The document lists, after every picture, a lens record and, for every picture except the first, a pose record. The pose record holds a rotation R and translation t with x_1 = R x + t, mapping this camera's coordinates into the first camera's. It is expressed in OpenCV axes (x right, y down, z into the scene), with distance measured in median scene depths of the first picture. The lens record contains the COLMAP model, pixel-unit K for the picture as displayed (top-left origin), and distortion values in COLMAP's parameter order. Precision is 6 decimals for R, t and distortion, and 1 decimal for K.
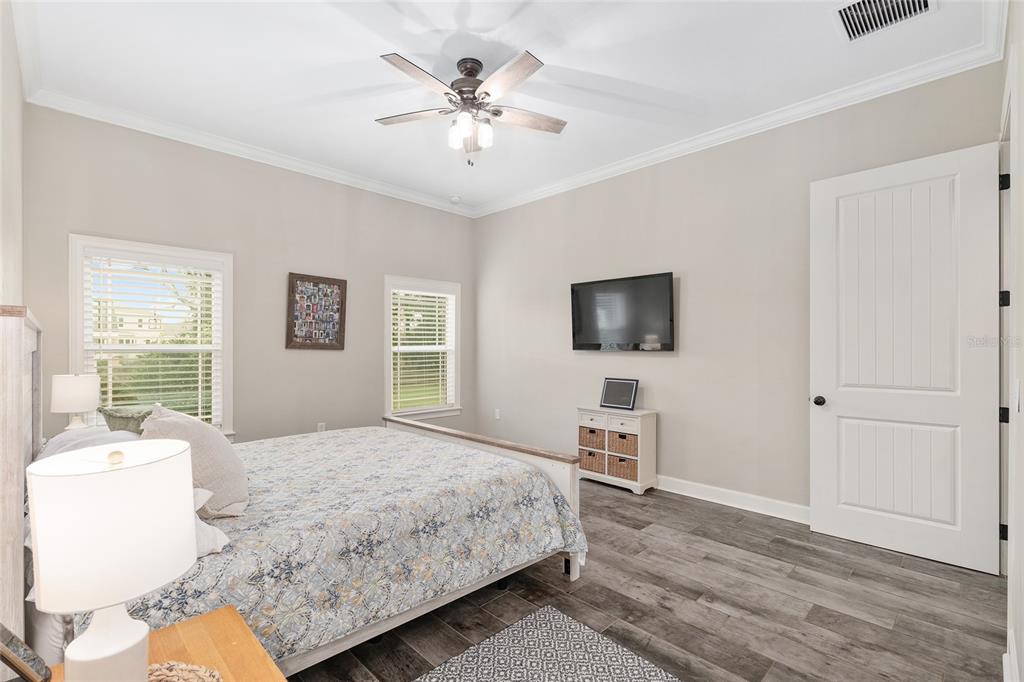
lens RADIAL K [[464.0, 0, 506.5], [0, 464.0, 349.8], [0, 0, 1]] dist [0.000185, 0.000423]
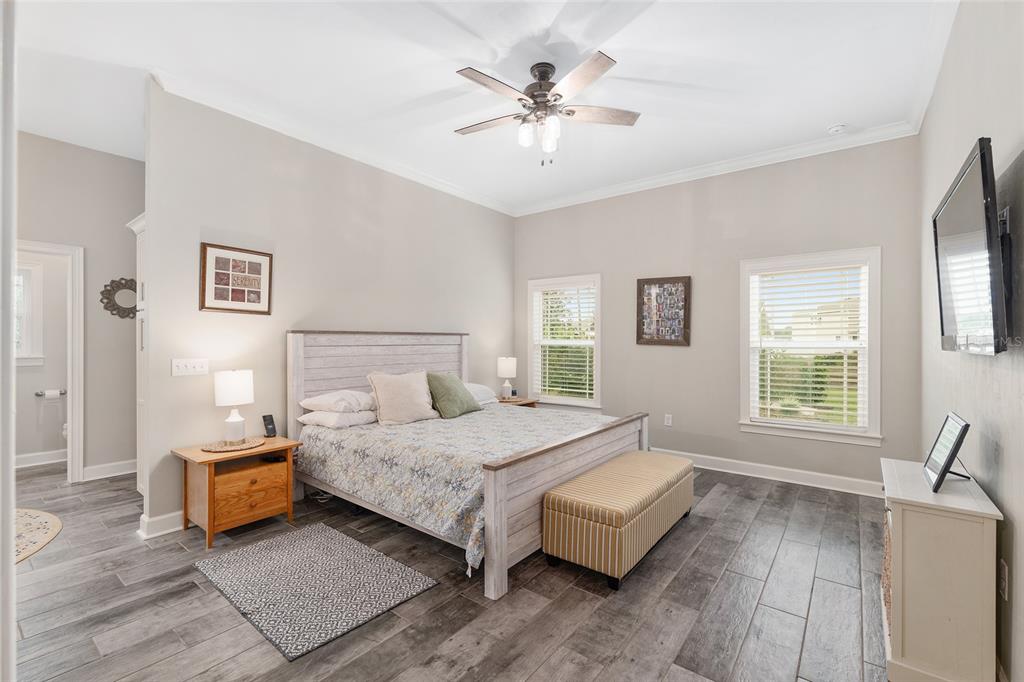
lens RADIAL K [[442.5, 0, 513.3], [0, 442.5, 340.6], [0, 0, 1]] dist [0.004092, 0.000063]
pose [[0.140062, -0.004020, -0.990135, 0.850519], [-0.006388, 0.999967, -0.004963, -0.006759], [0.990122, 0.007020, 0.140032, 0.766139]]
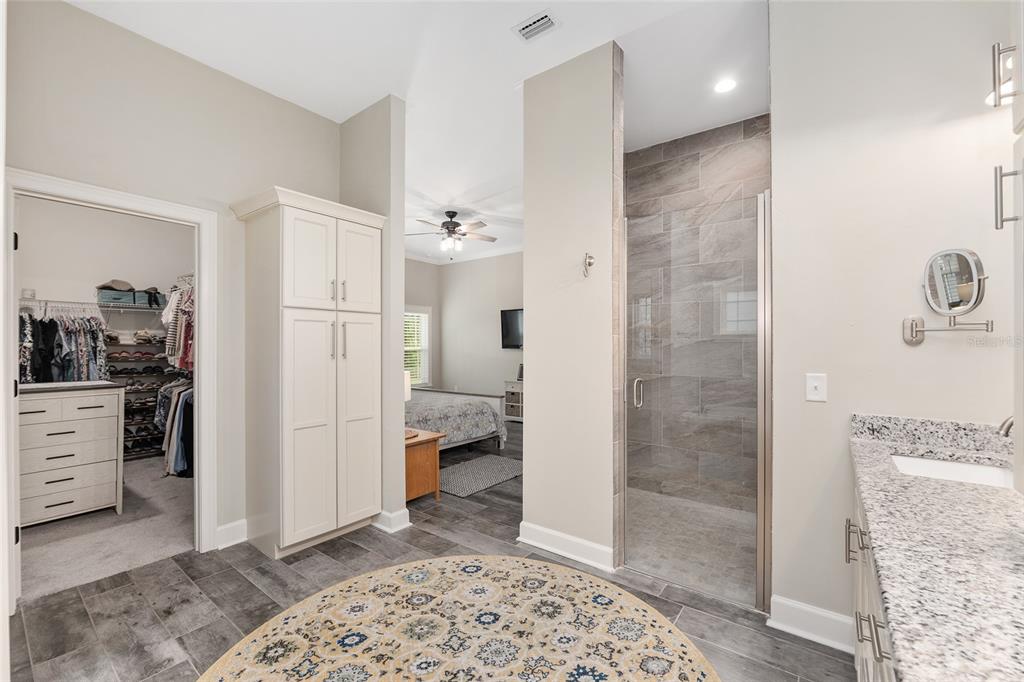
lens RADIAL K [[416.4, 0, 510.7], [0, 416.4, 347.5], [0, 0, 1]] dist [-0.028887, -0.000064]
pose [[0.988164, -0.006695, 0.153257, -0.100167], [0.007092, 0.999973, -0.002045, 0.000817], [-0.153239, 0.003108, 0.988184, -0.857652]]
